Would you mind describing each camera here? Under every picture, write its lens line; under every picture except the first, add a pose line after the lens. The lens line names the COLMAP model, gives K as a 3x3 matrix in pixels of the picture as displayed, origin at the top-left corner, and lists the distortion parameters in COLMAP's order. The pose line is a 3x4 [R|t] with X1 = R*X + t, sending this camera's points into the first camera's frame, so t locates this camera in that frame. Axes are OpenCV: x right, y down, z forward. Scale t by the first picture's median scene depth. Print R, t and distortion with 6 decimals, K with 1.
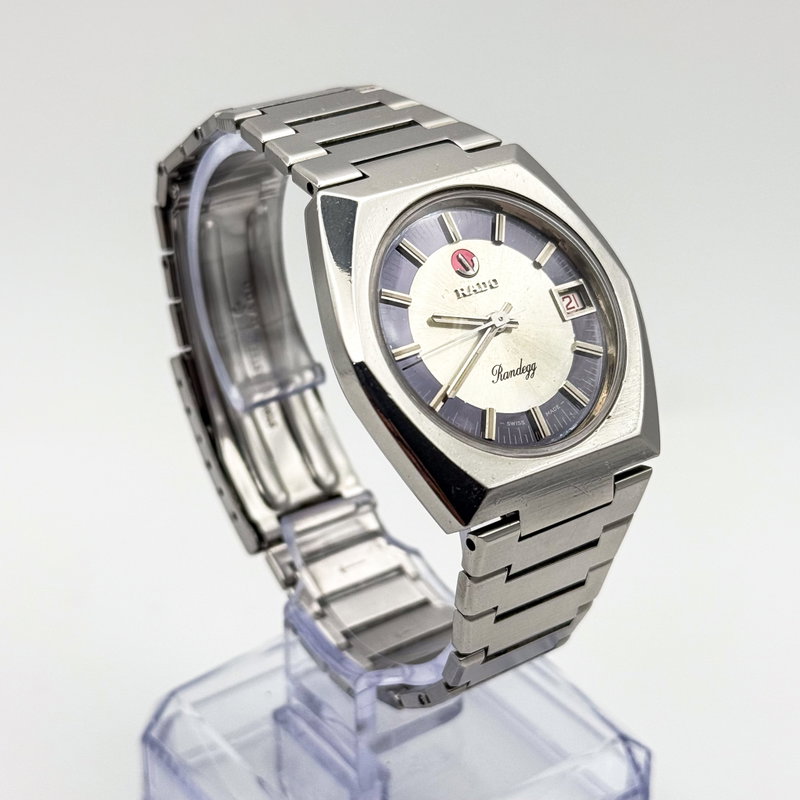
lens RADIAL K [[1777.5, 0, 398.7], [0, 1777.5, 392.9], [0, 0, 1]] dist [0.238058, 0.000000]
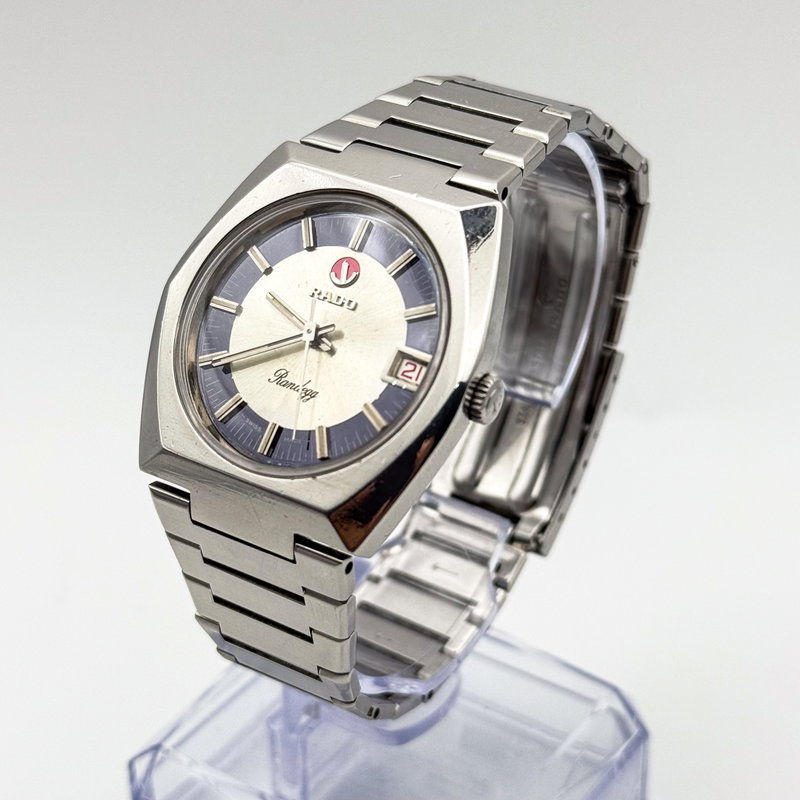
lens RADIAL K [[1777.5, 0, 399.0], [0, 1777.5, 397.9], [0, 0, 1]] dist [0.238058, 0.000000]
pose [[0.378571, 0.477578, -0.792845, 0.828002], [-0.458372, 0.840917, 0.287669, -0.300348], [0.804101, 0.254514, 0.537255, 0.518719]]
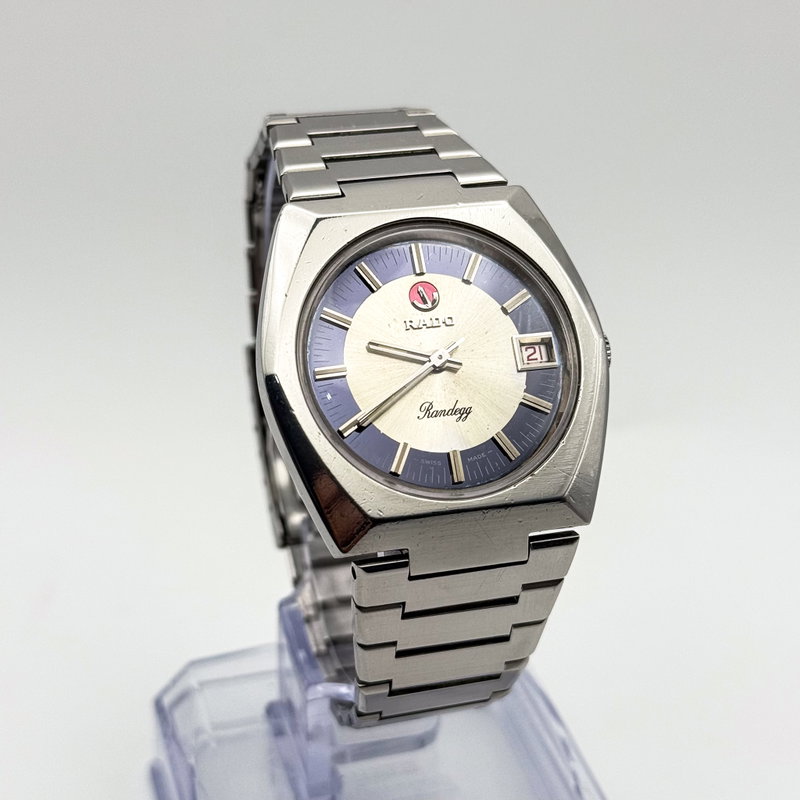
lens RADIAL K [[1777.5, 0, 400.9], [0, 1777.5, 405.2], [0, 0, 1]] dist [0.238058, 0.000000]
pose [[0.942256, 0.175072, -0.285489, 0.315451], [-0.174068, 0.984304, 0.029098, -0.039006], [0.286103, 0.022277, 0.957940, 0.043657]]
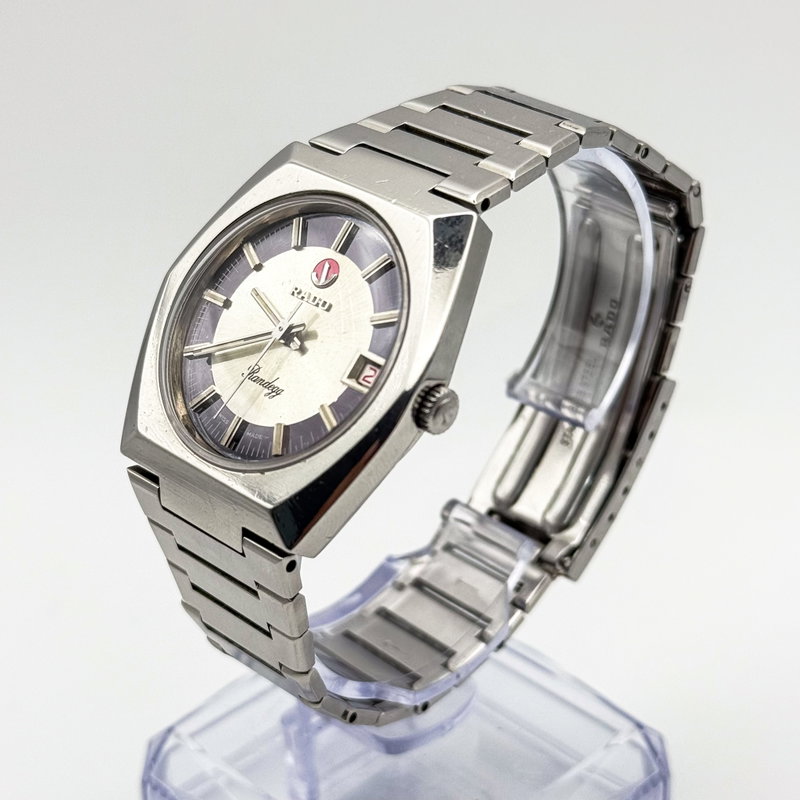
lens RADIAL K [[1777.5, 0, 401.4], [0, 1777.5, 403.4], [0, 0, 1]] dist [0.238058, 0.000000]
pose [[0.191137, 0.493521, -0.848471, 0.883788], [-0.465061, 0.806760, 0.364494, -0.380463], [0.864398, 0.324923, 0.383719, 0.679573]]
